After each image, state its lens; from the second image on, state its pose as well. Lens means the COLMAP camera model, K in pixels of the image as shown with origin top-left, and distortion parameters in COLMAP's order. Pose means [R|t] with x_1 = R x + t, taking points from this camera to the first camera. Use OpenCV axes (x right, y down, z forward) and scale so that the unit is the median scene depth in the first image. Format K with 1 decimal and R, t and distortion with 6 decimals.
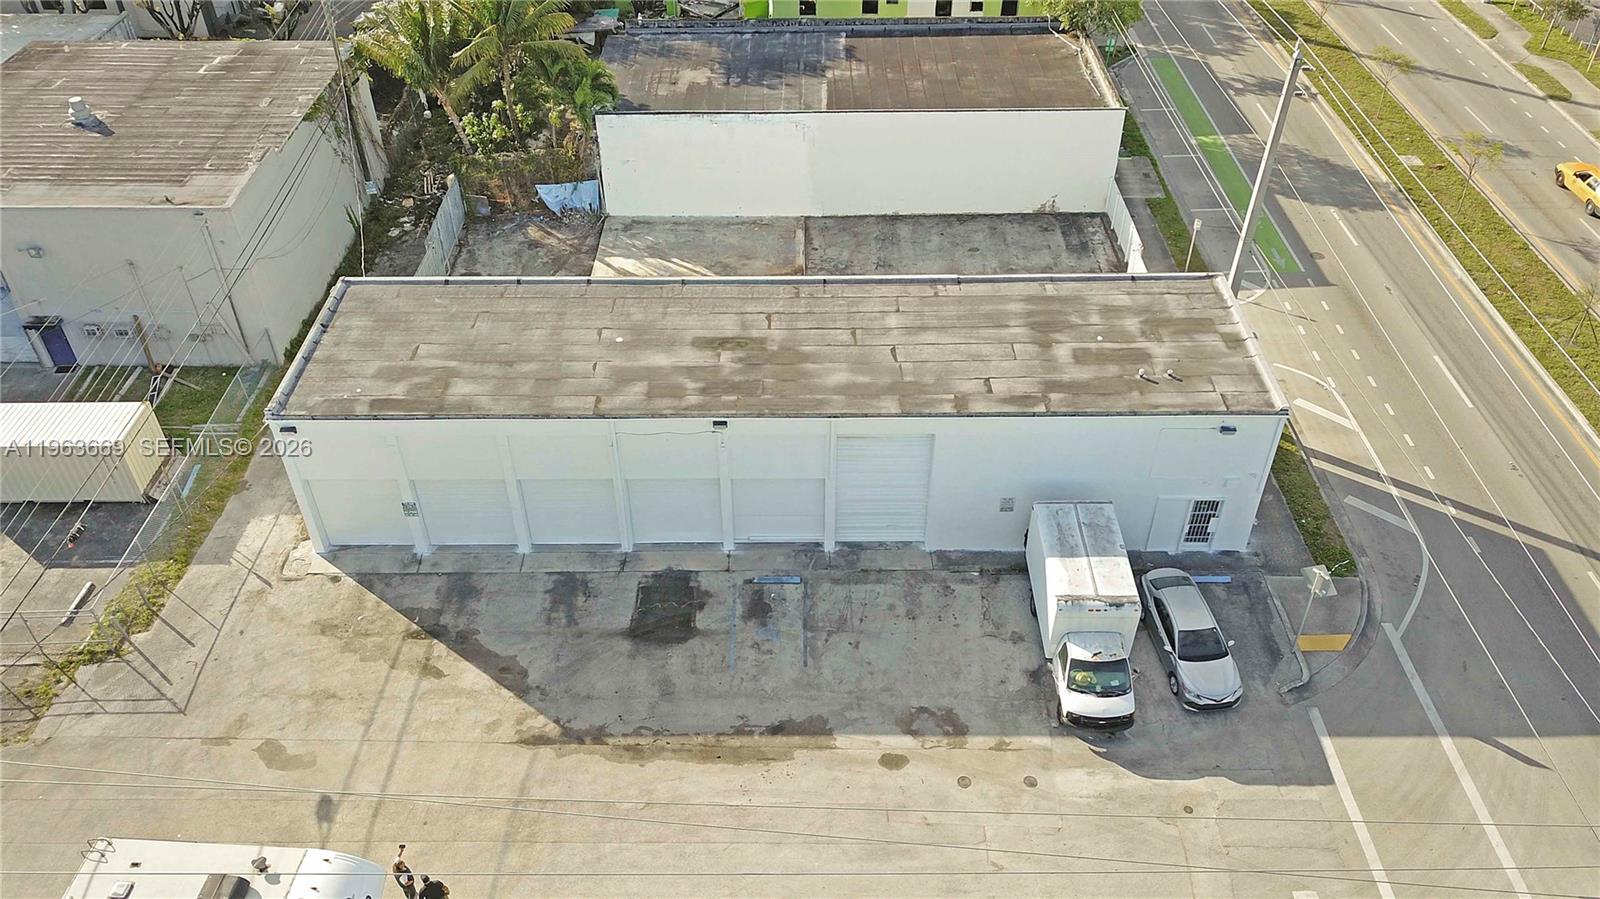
lens RADIAL K [[1207.0, 0, 798.6], [0, 1207.0, 456.9], [0, 0, 1]] dist [0.013619, -0.005365]
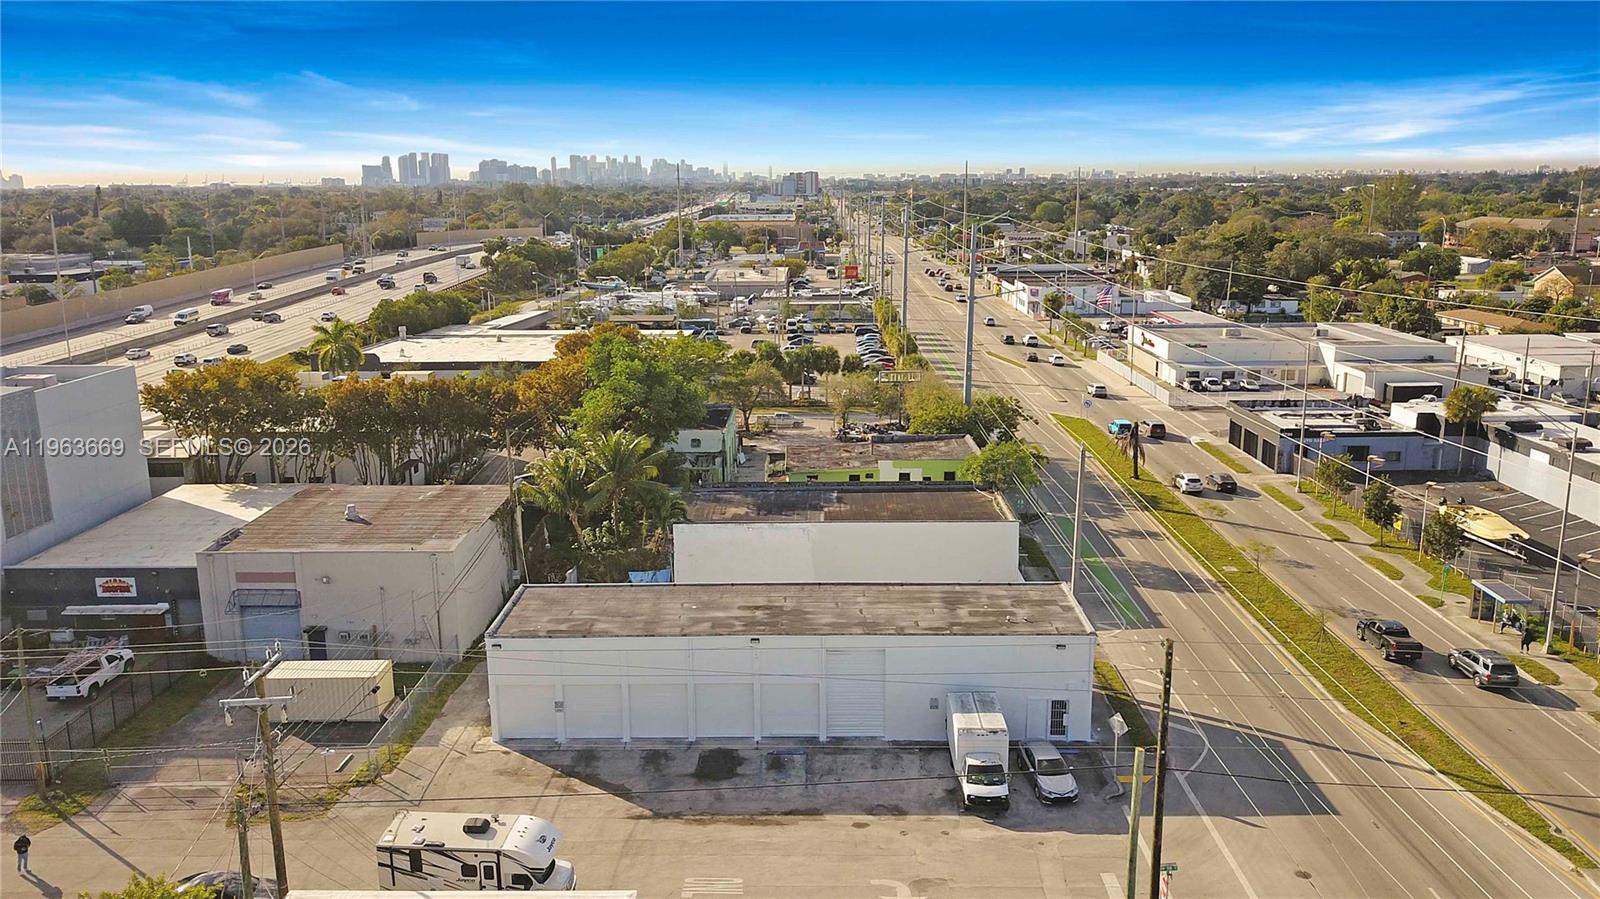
lens RADIAL K [[1224.0, 0, 801.8], [0, 1224.0, 466.5], [0, 0, 1]] dist [0.007062, 0.004385]
pose [[0.999967, -0.000400, -0.008104, 0.011890], [-0.003254, 0.895127, -0.445798, 0.477964], [0.007433, 0.445810, 0.895097, -0.583923]]
